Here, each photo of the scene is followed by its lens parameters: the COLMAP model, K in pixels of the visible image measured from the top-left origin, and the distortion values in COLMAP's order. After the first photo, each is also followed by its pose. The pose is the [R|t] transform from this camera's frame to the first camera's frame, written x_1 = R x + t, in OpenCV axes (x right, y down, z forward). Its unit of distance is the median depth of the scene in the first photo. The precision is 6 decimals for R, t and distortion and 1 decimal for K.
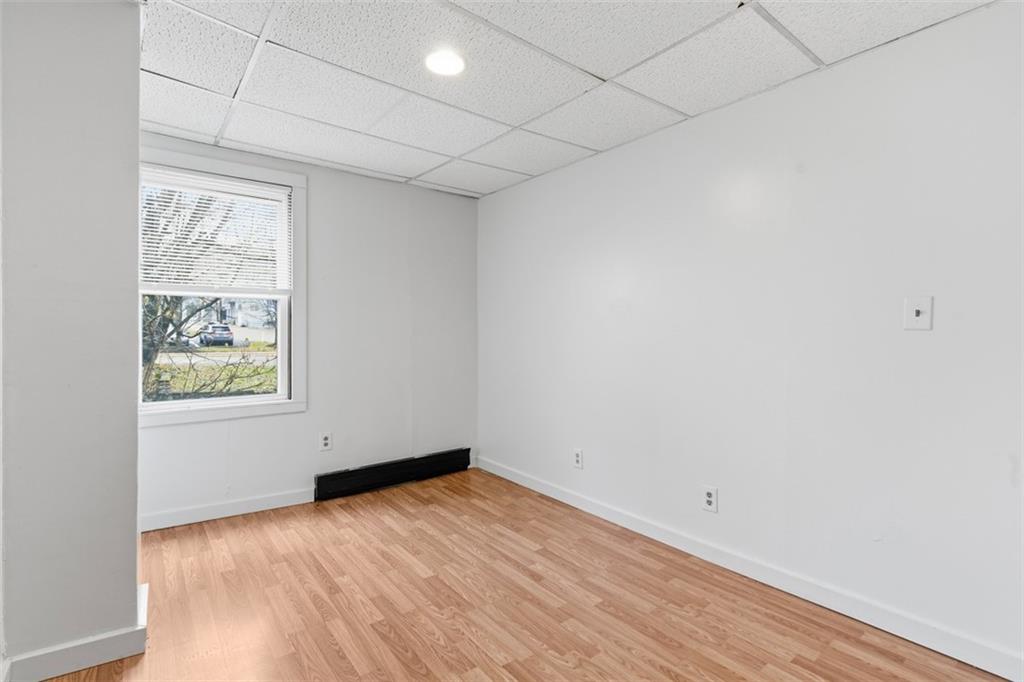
lens RADIAL K [[467.3, 0, 510.6], [0, 467.3, 338.6], [0, 0, 1]] dist [0.003856, -0.001815]
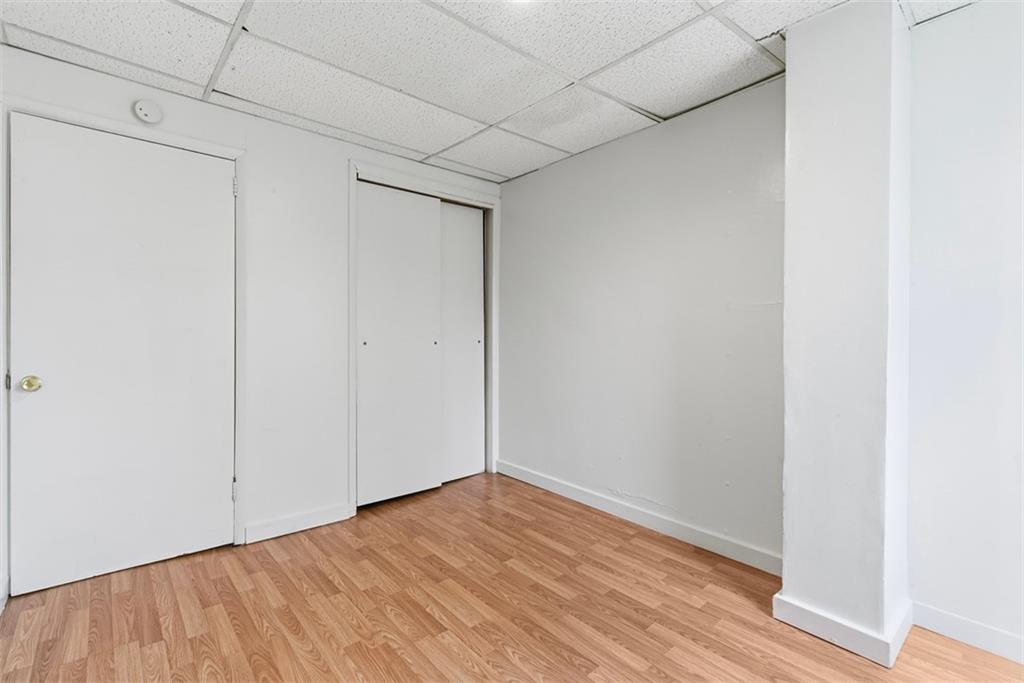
lens RADIAL K [[467.3, 0, 511.9], [0, 467.3, 337.5], [0, 0, 1]] dist [0.003856, -0.001815]
pose [[-0.998795, -0.014666, -0.046840, -0.101845], [-0.015062, 0.999854, 0.008118, 0.009510], [0.046714, 0.008814, -0.998869, 1.994651]]
